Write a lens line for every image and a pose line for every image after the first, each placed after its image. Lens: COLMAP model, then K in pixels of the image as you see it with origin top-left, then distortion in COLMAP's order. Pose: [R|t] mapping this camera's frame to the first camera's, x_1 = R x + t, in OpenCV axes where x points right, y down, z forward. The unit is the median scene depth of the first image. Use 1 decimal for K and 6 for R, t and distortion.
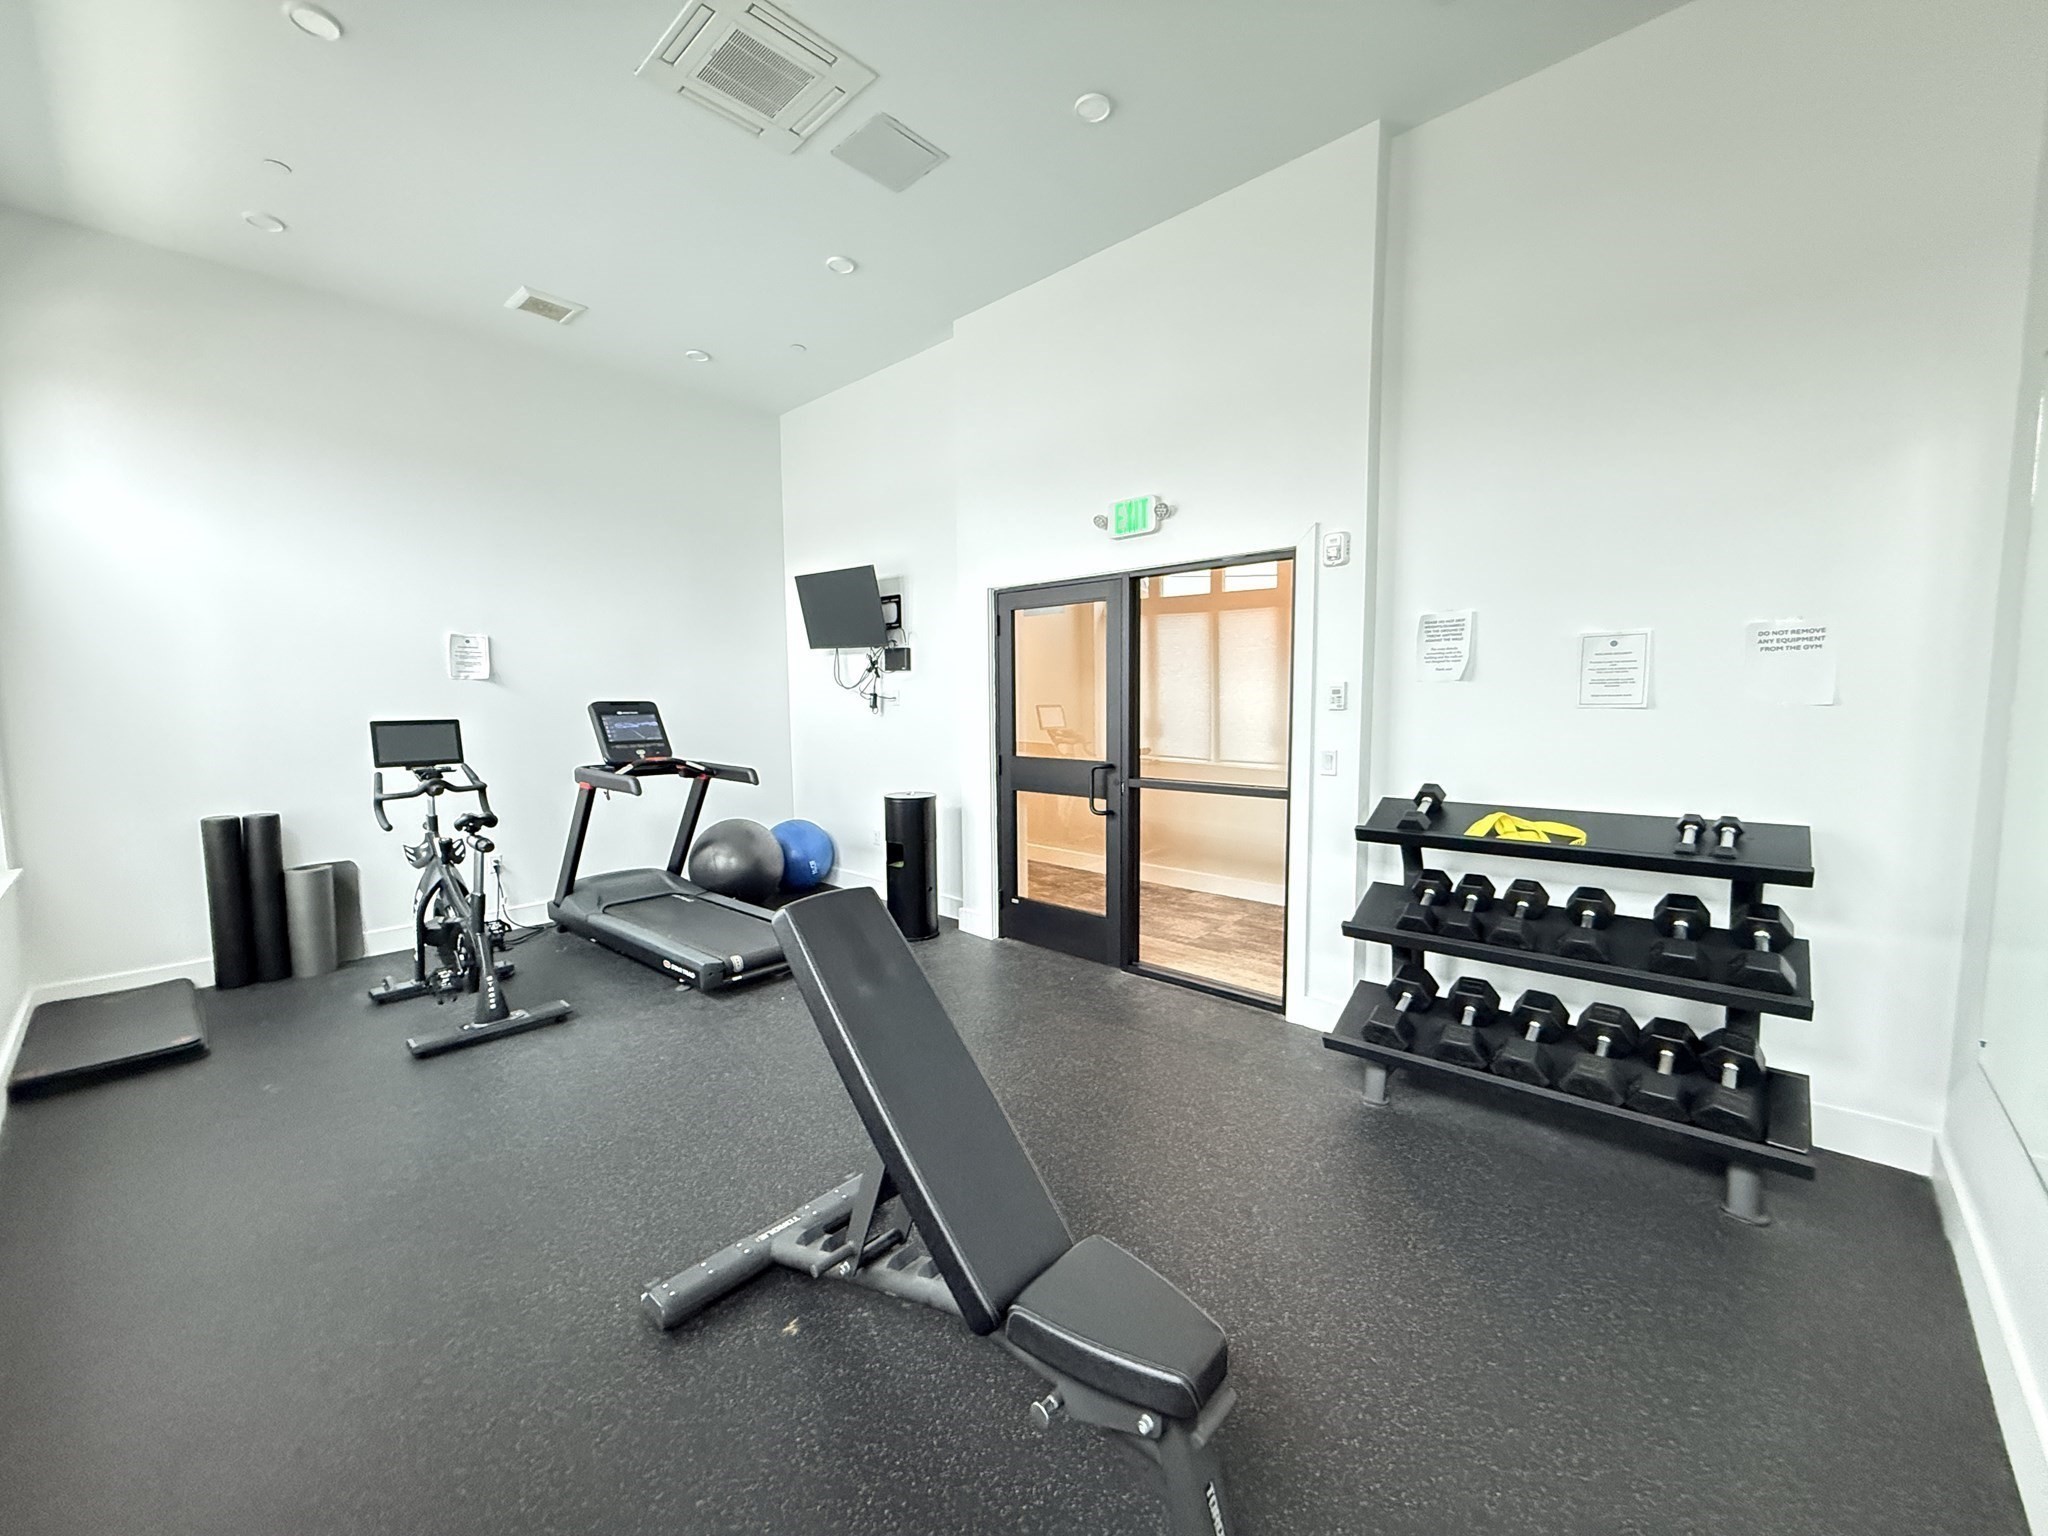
lens RADIAL K [[818.3, 0, 1024.0], [0, 818.3, 768.0], [0, 0, 1]] dist [-0.000448, -0.000091]
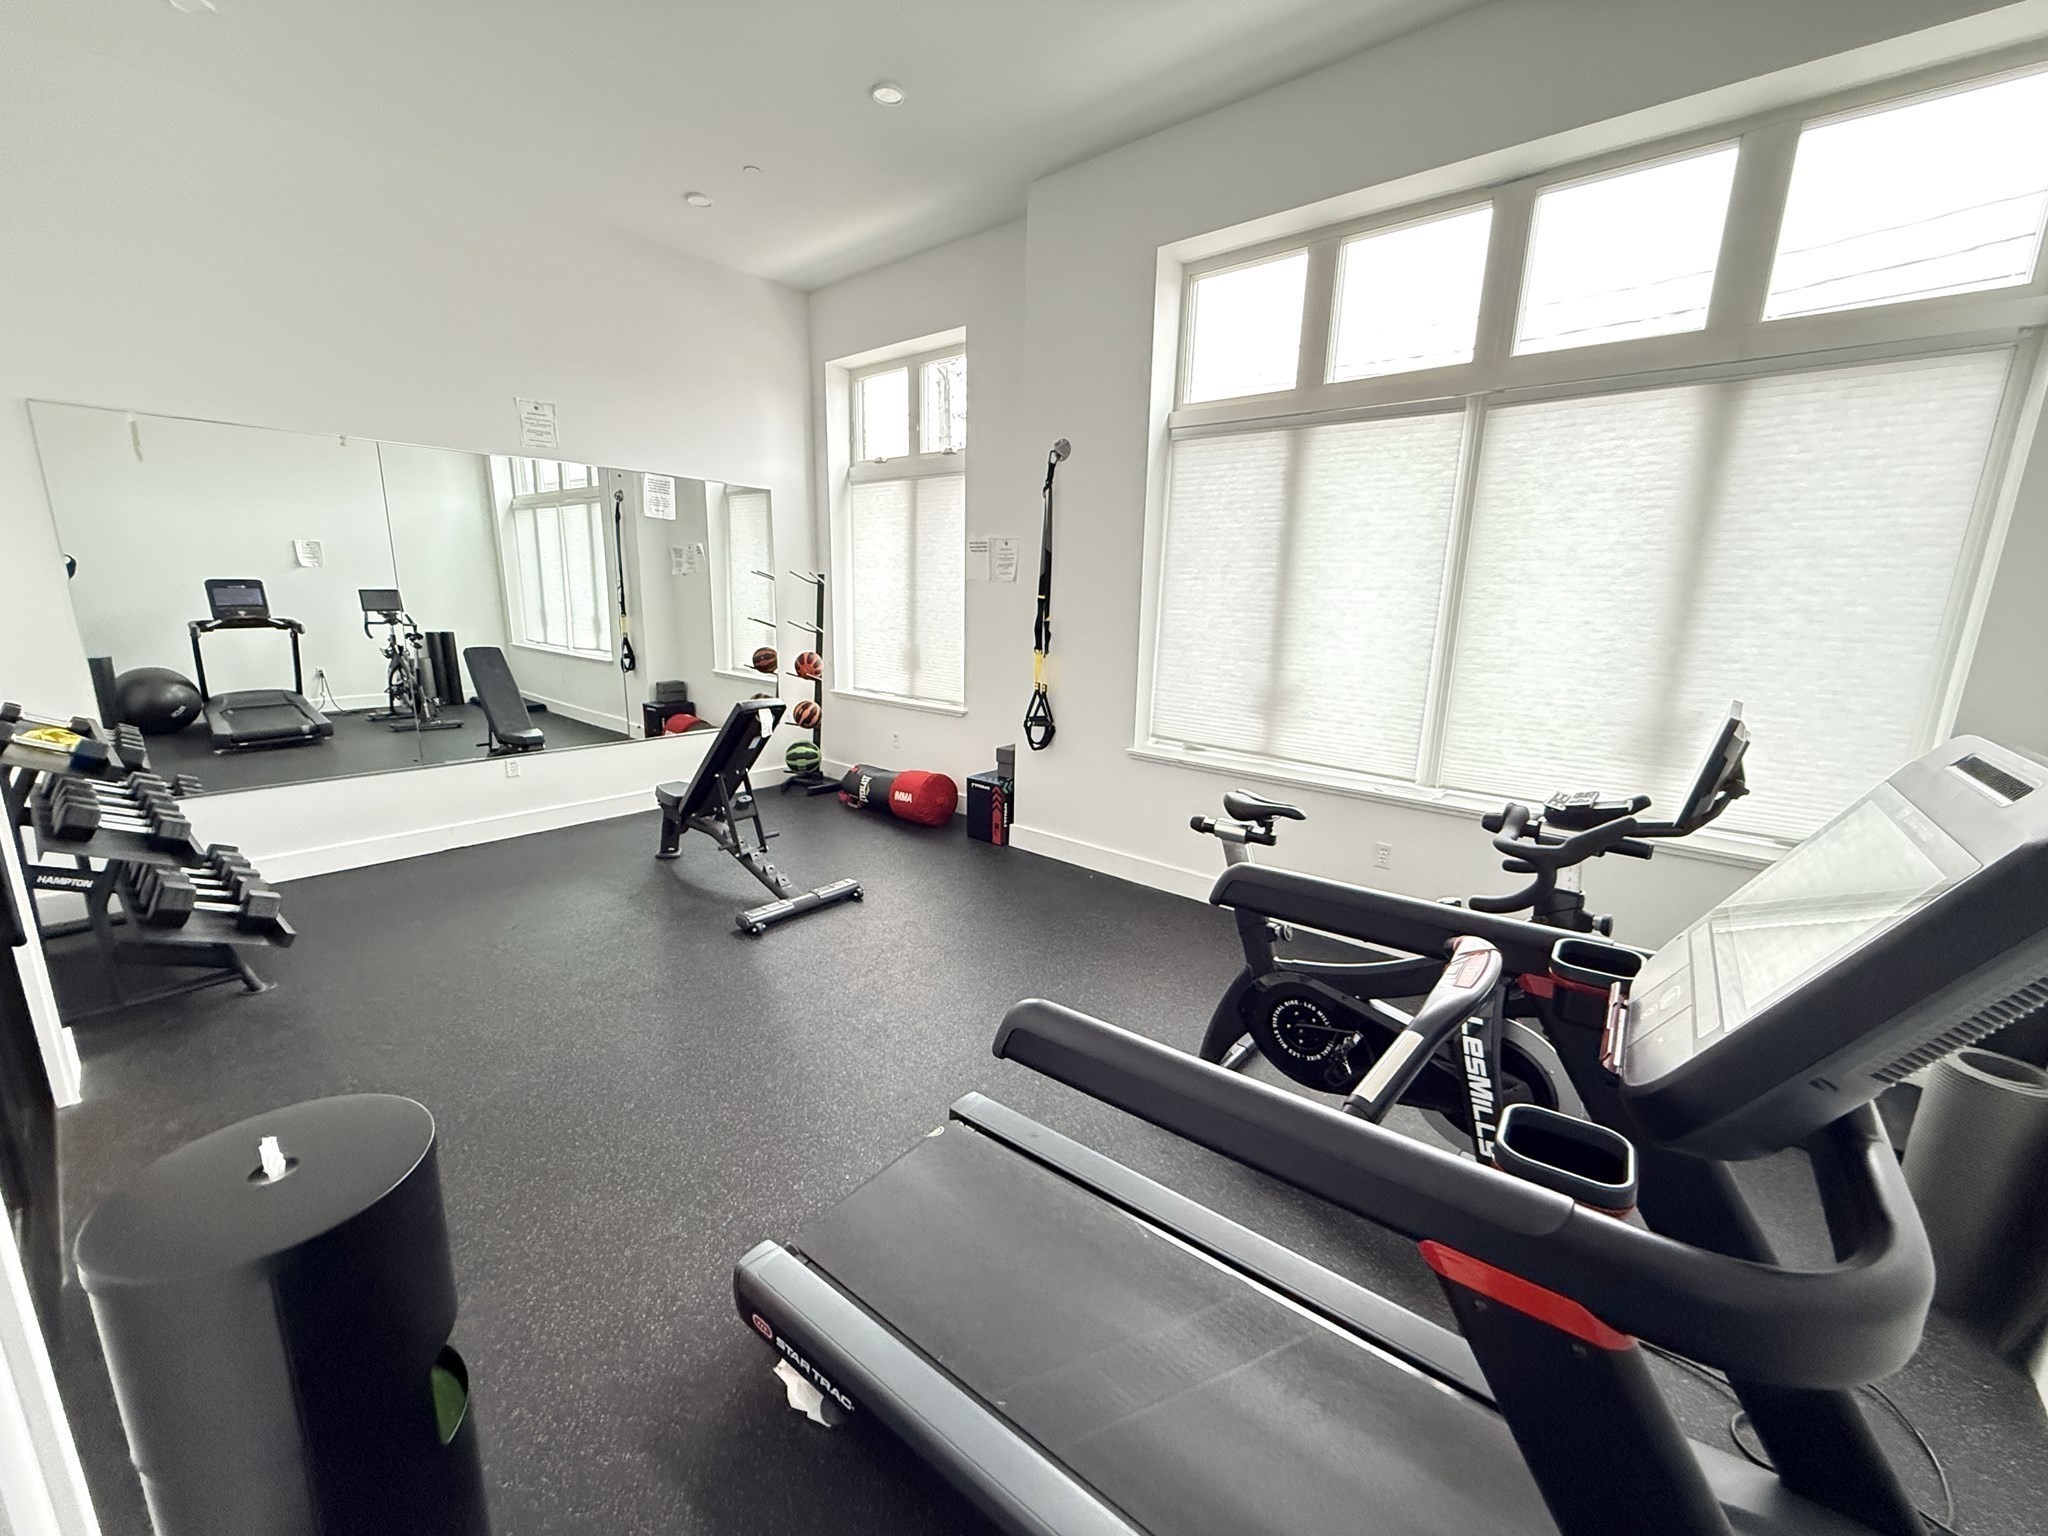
lens RADIAL K [[818.3, 0, 1024.0], [0, 818.3, 768.0], [0, 0, 1]] dist [-0.000448, -0.000091]
pose [[-0.078934, -0.169015, 0.982448, -3.059719], [0.064393, 0.982600, 0.174215, 0.136236], [-0.994798, 0.077014, -0.066678, -0.511413]]
